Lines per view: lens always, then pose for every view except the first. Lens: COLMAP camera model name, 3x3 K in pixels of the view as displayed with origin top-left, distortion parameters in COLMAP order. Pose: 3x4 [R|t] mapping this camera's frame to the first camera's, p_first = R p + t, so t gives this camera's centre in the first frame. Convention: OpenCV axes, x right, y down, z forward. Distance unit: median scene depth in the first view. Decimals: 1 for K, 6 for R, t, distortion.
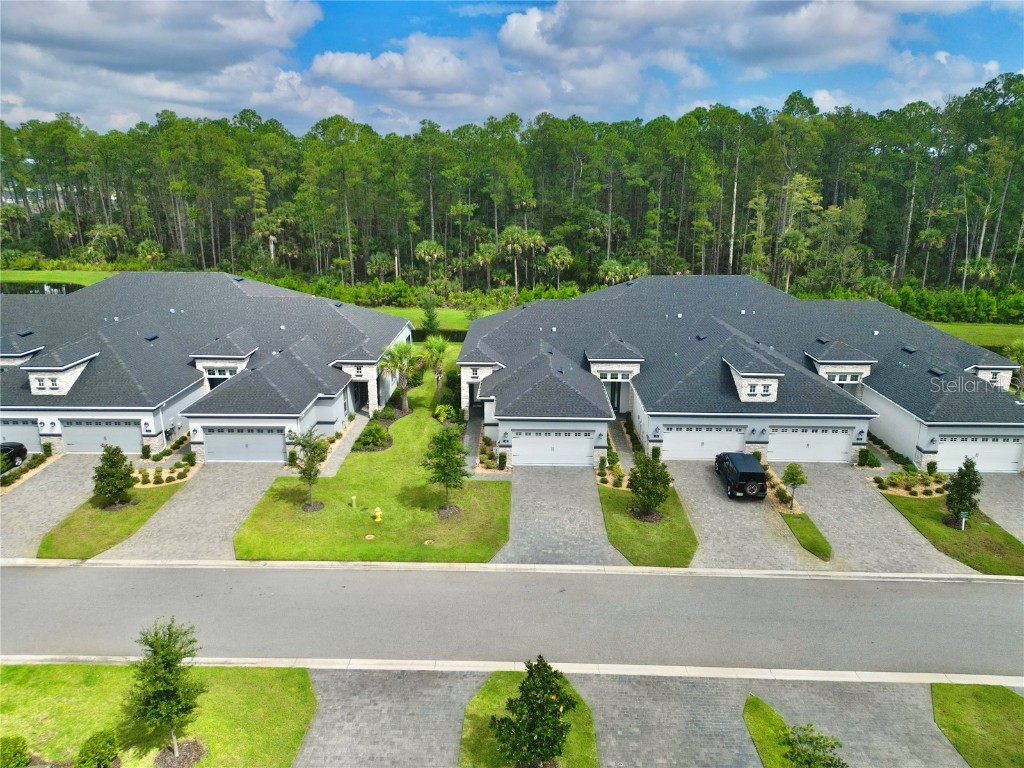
lens RADIAL K [[708.6, 0, 507.5], [0, 708.6, 379.2], [0, 0, 1]] dist [0.105375, -0.132971]
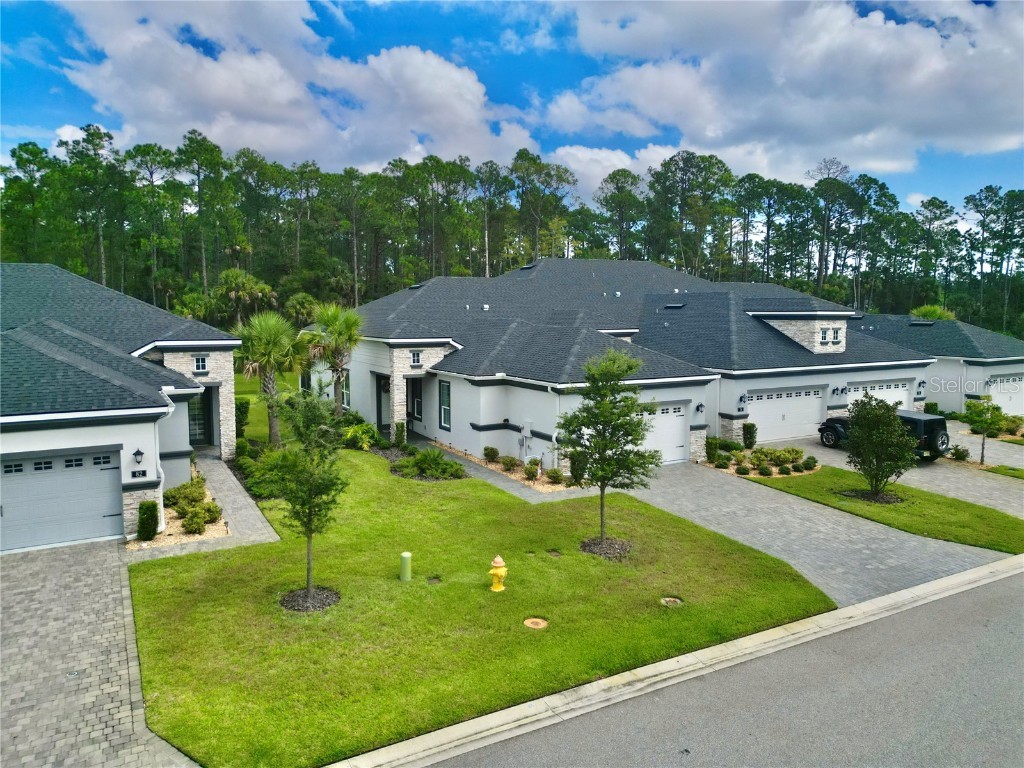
lens RADIAL K [[713.4, 0, 507.6], [0, 713.4, 377.8], [0, 0, 1]] dist [0.080108, -0.081404]
pose [[0.859251, -0.050510, 0.509055, -0.328376], [0.142280, 0.979446, -0.142976, 0.118188], [-0.491370, 0.195281, 0.848776, 0.533846]]
